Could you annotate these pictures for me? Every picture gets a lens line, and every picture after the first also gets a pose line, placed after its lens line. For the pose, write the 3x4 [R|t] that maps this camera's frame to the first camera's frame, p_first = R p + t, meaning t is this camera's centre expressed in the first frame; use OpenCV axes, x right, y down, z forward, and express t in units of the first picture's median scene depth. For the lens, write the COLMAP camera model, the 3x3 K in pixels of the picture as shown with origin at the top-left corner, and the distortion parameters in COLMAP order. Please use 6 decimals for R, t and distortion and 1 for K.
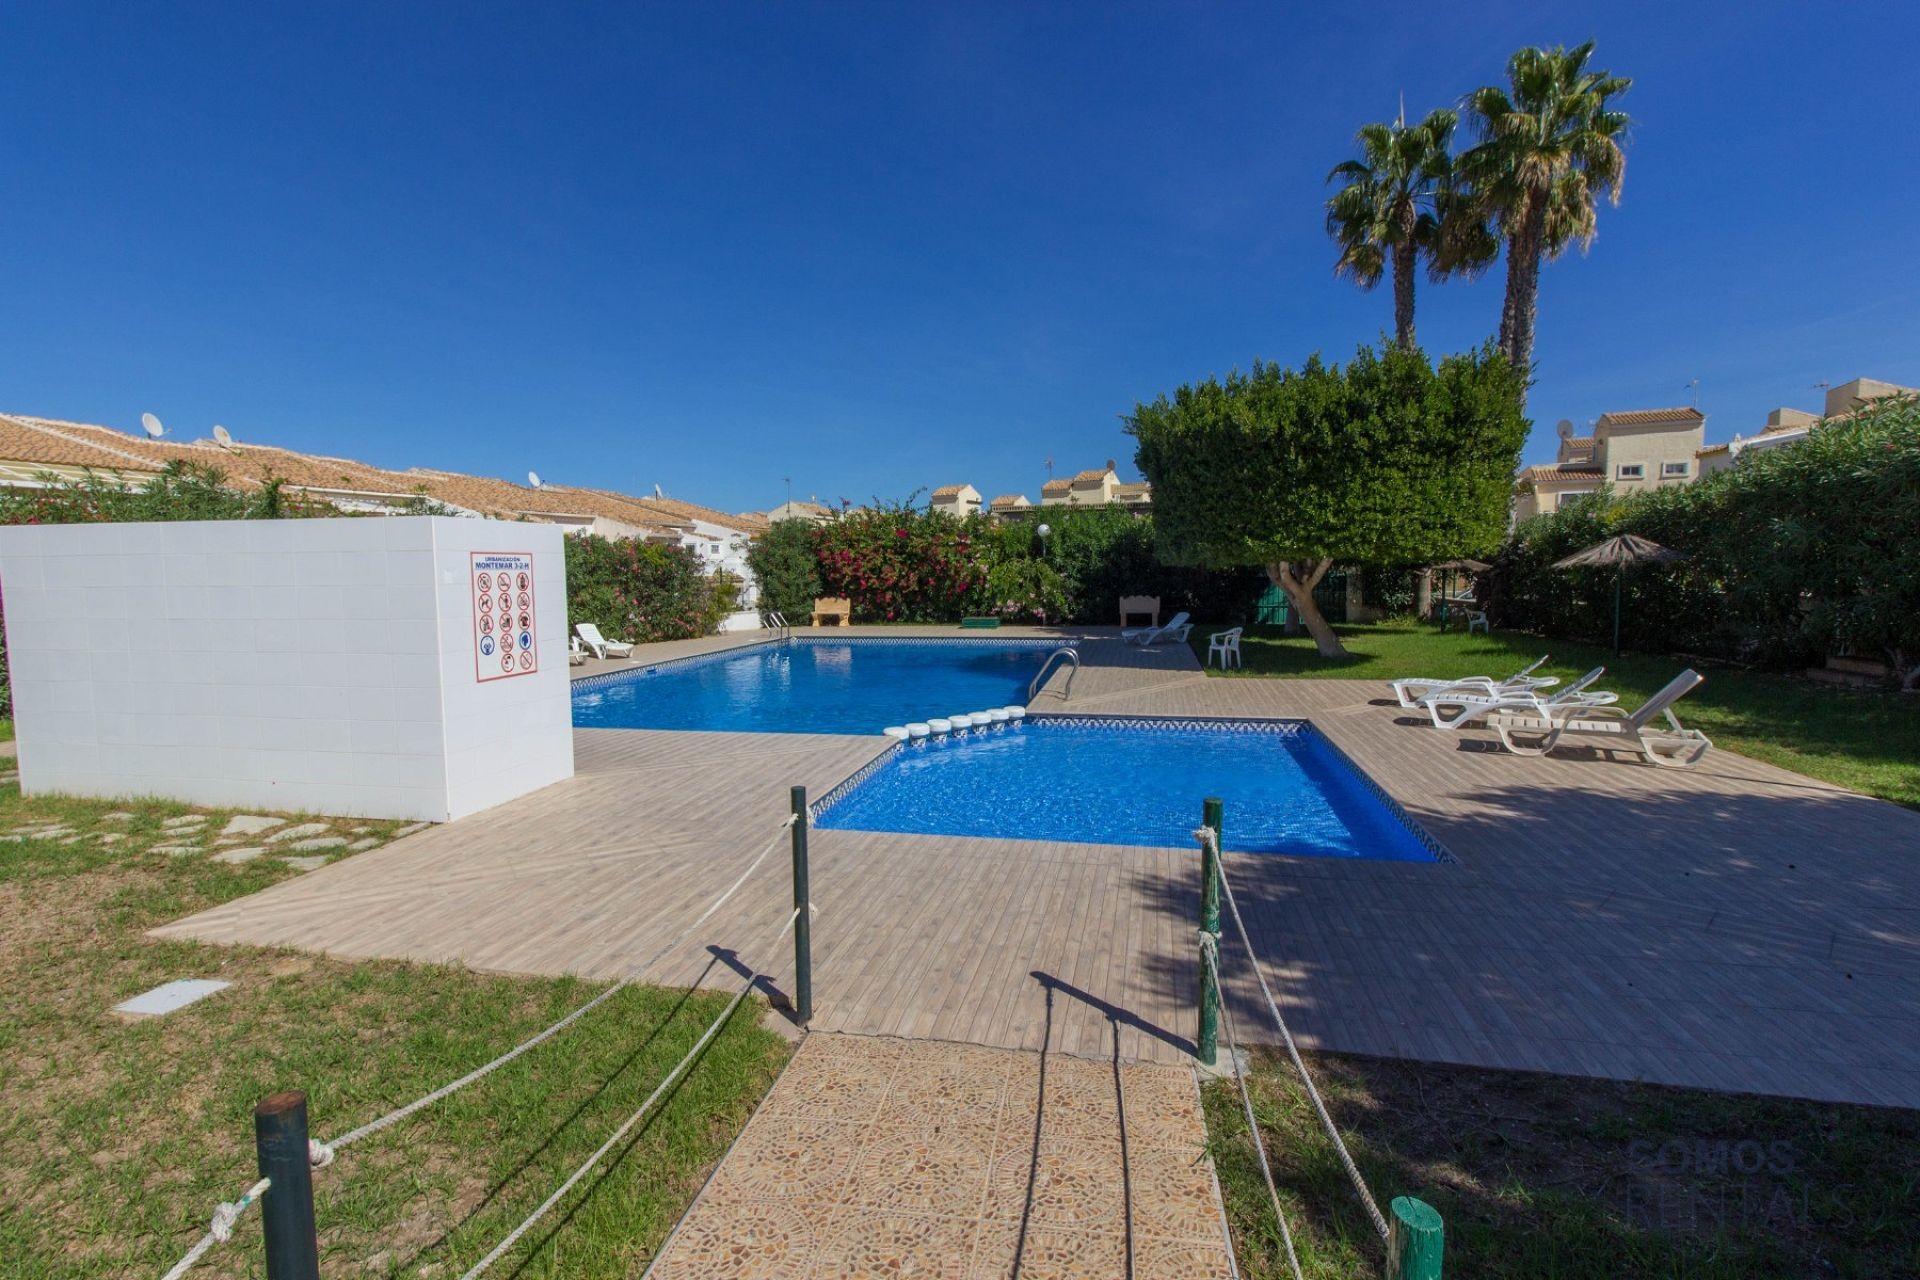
lens RADIAL K [[884.6, 0, 968.7], [0, 884.6, 637.8], [0, 0, 1]] dist [0.004066, 0.001031]
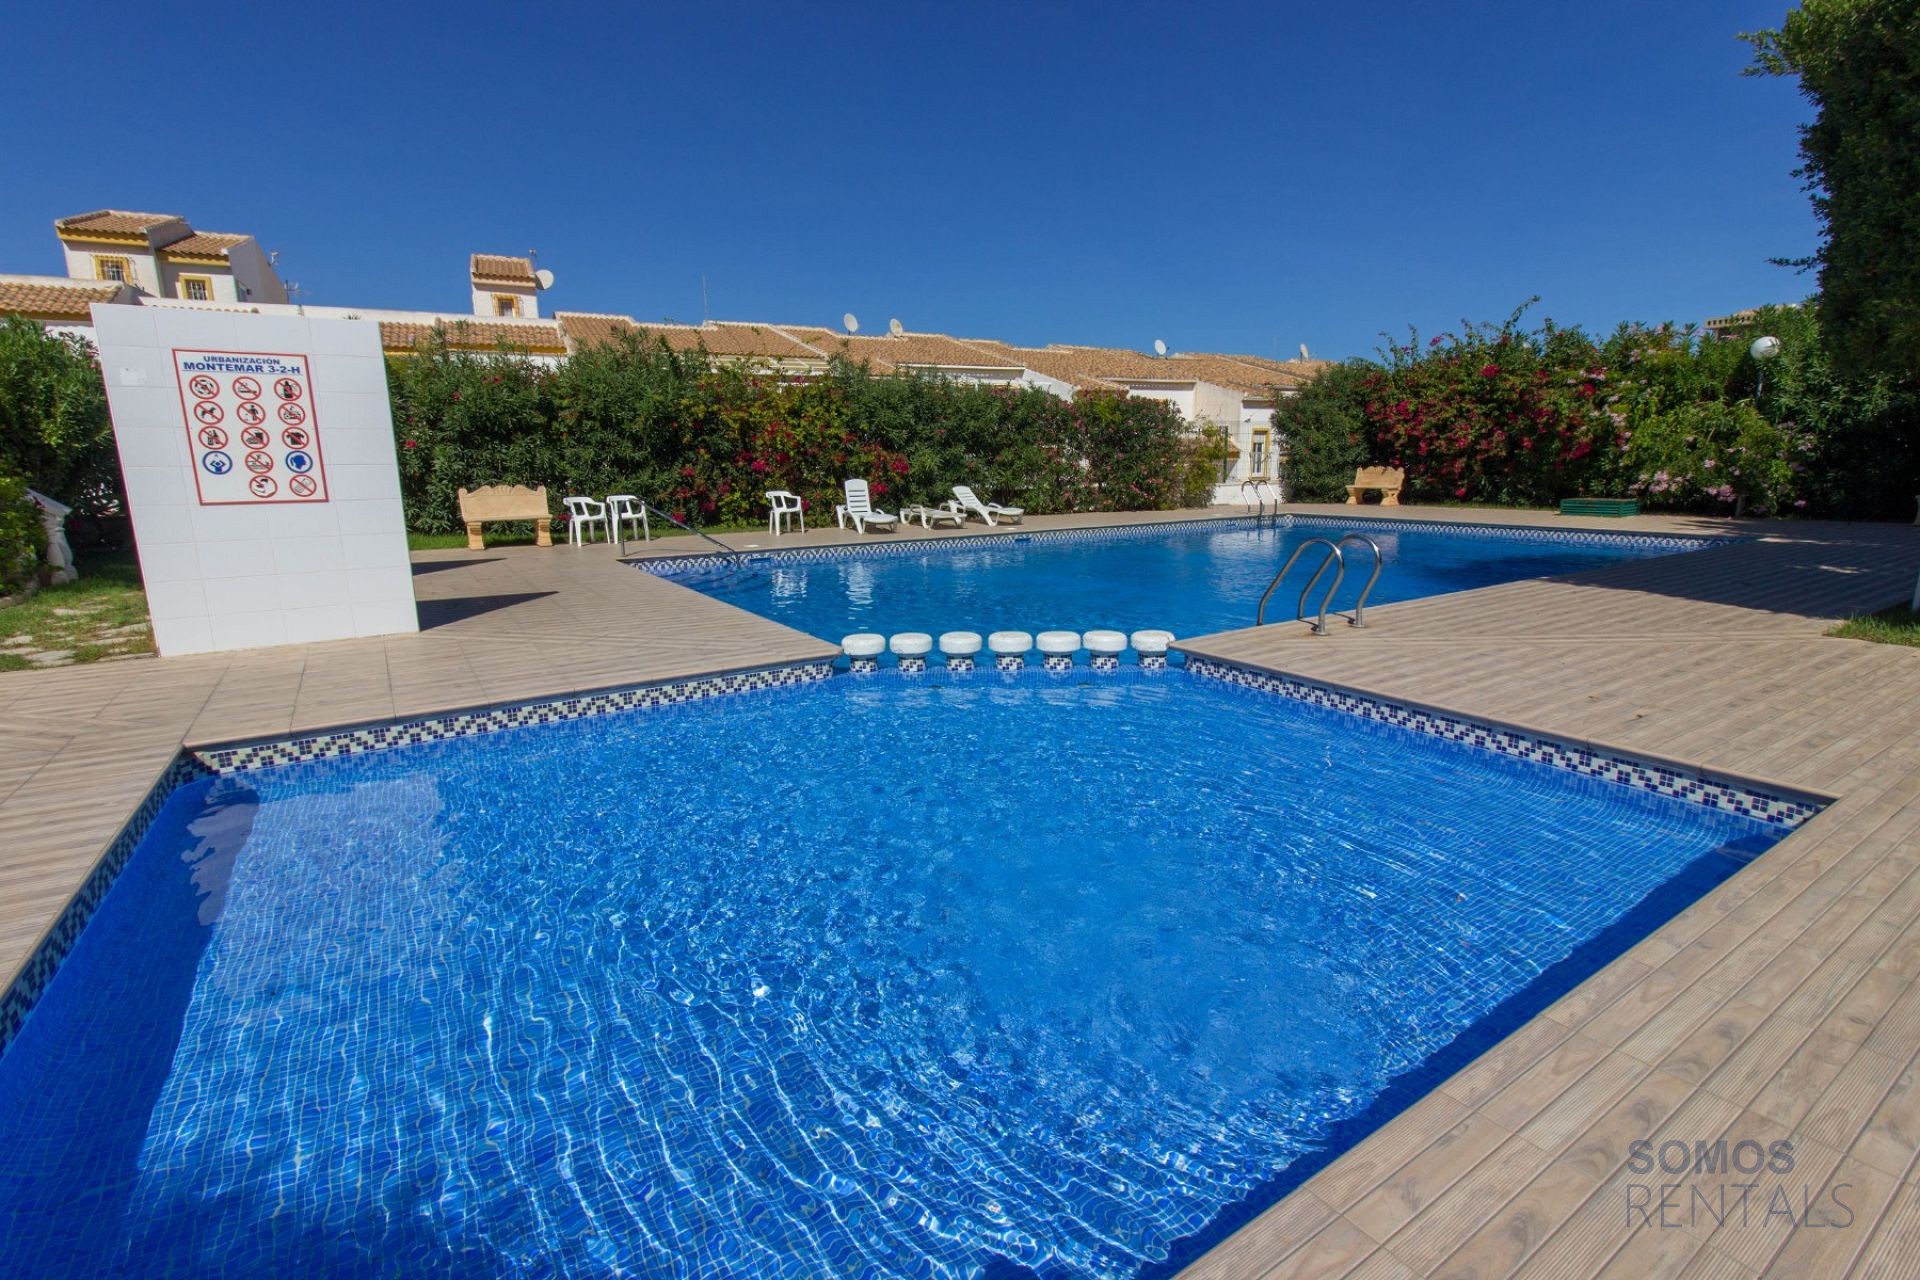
lens RADIAL K [[883.1, 0, 964.7], [0, 883.1, 637.8], [0, 0, 1]] dist [0.003009, 0.000985]
pose [[0.703040, 0.144494, -0.696316, 0.179099], [-0.051660, 0.986931, 0.152640, 0.002237], [0.709271, -0.071340, 0.701317, 0.273641]]
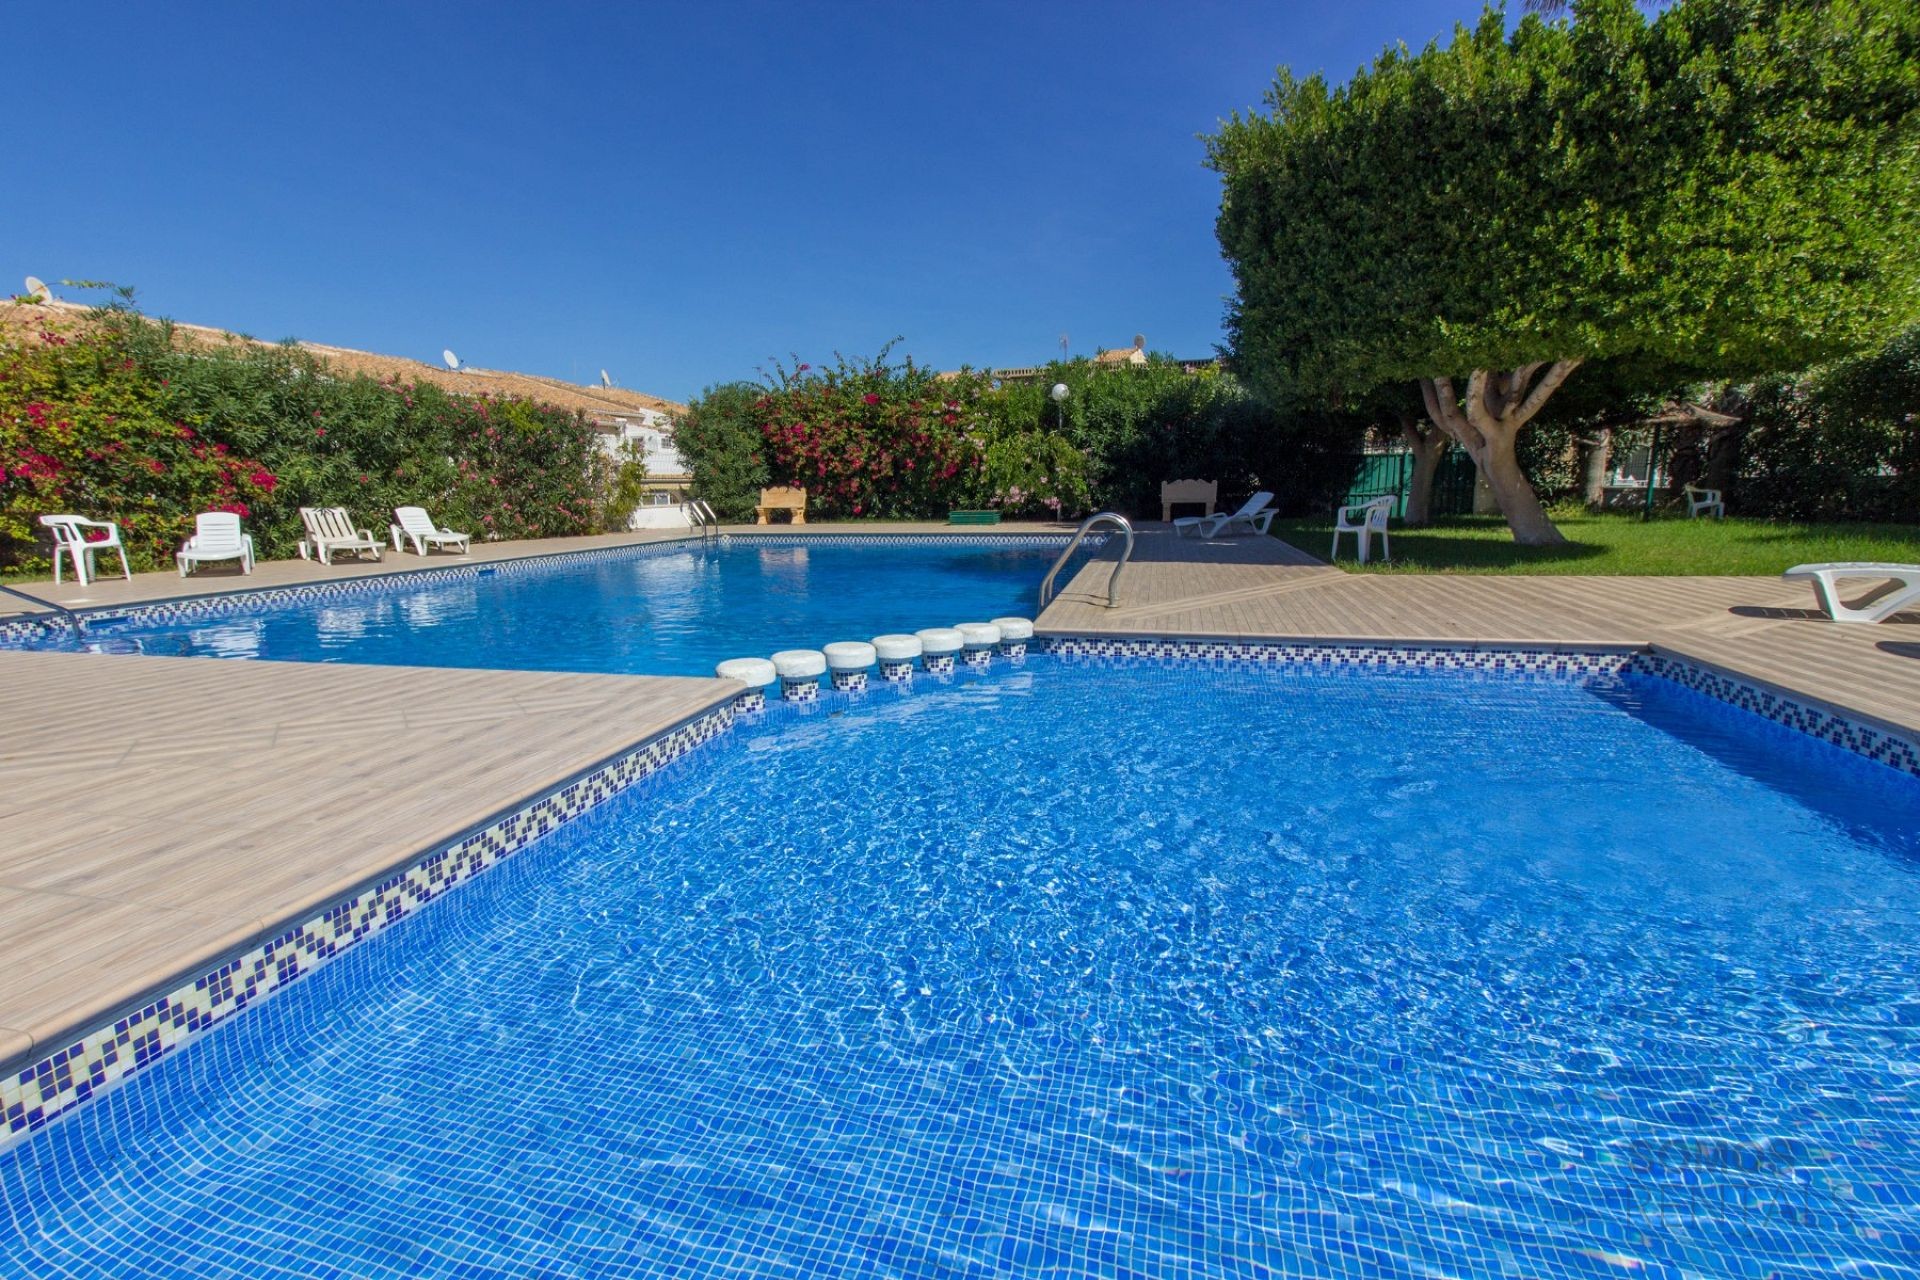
lens RADIAL K [[925.3, 0, 921.4], [0, 925.3, 661.9], [0, 0, 1]] dist [0.003956, 0.000959]
pose [[0.998488, 0.006020, -0.054649, 0.014856], [0.000017, 0.993953, 0.109805, 0.022623], [0.054979, -0.109639, 0.992450, 0.238656]]
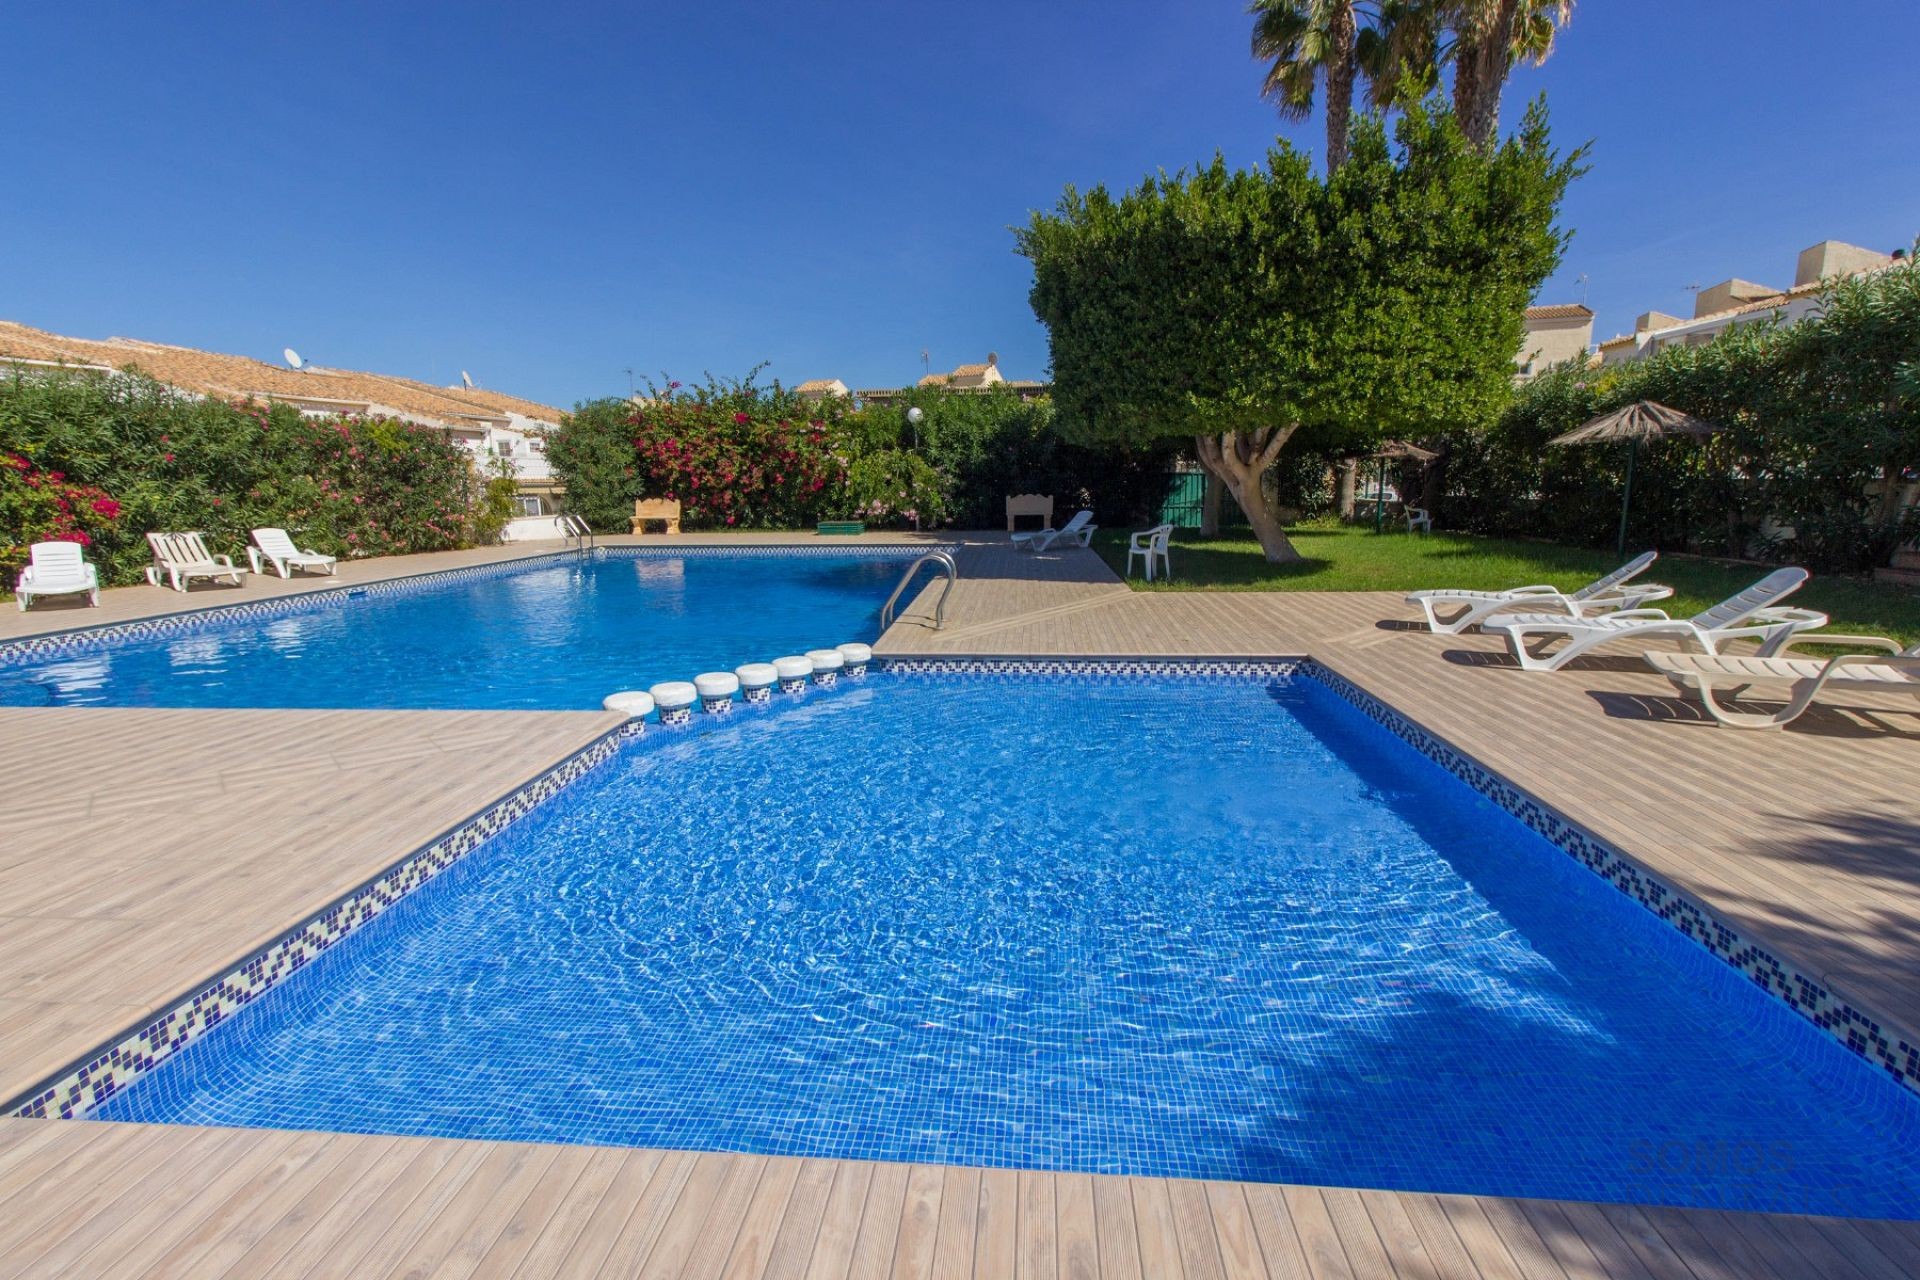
lens RADIAL K [[883.1, 0, 964.7], [0, 883.1, 637.8], [0, 0, 1]] dist [0.003009, 0.000985]
pose [[0.991675, -0.022374, 0.126806, 0.025783], [0.009889, 0.995113, 0.098250, 0.006240], [-0.128384, -0.096178, 0.987050, 0.190886]]
